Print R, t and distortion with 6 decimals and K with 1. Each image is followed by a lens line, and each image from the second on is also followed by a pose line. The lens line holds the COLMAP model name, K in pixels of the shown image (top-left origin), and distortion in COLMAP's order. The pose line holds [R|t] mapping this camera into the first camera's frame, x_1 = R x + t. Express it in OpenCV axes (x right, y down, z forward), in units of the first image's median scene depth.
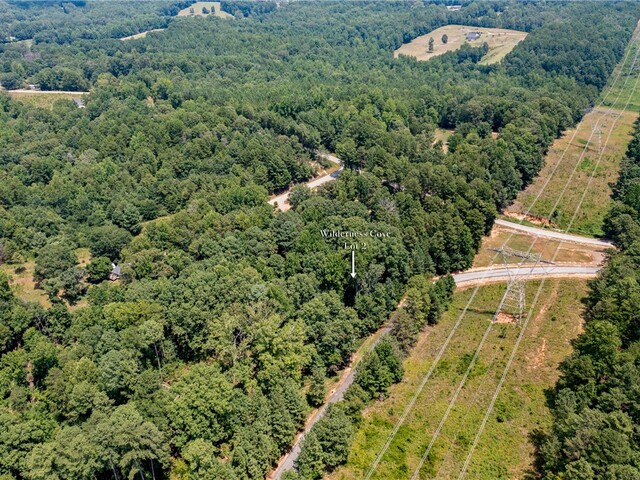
lens RADIAL K [[561.8, 0, 320.0], [0, 561.8, 240.0], [0, 0, 1]] dist [-0.020352, -0.000198]
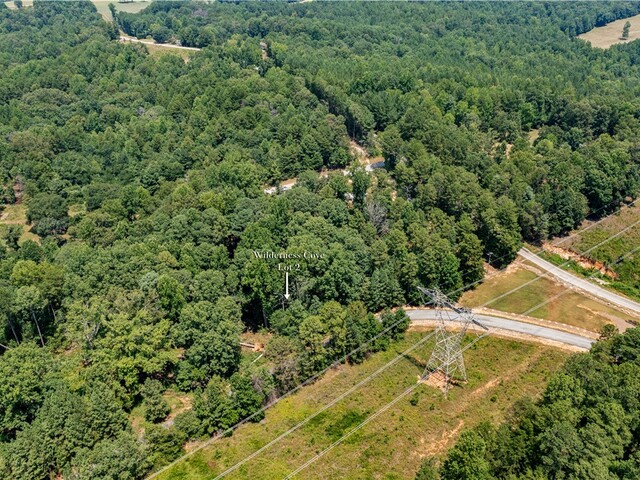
lens RADIAL K [[561.8, 0, 320.0], [0, 561.8, 240.0], [0, 0, 1]] dist [-0.020352, -0.000198]
pose [[0.927841, 0.188166, -0.322031, 0.318293], [-0.173909, 0.982070, 0.072764, -0.064208], [0.329949, -0.011510, 0.943929, 0.175510]]
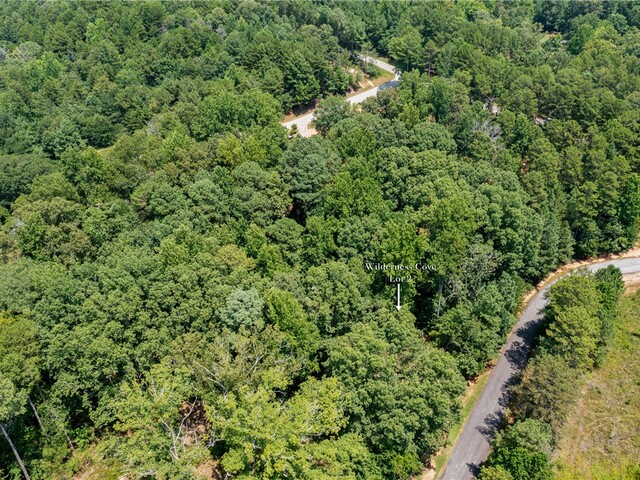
lens RADIAL K [[561.8, 0, 320.0], [0, 561.8, 240.0], [0, 0, 1]] dist [-0.020352, -0.000198]
pose [[0.998496, 0.037561, -0.039939, -0.022351], [-0.032935, 0.993302, 0.110758, -0.010714], [0.043831, -0.109276, 0.993045, 0.412348]]
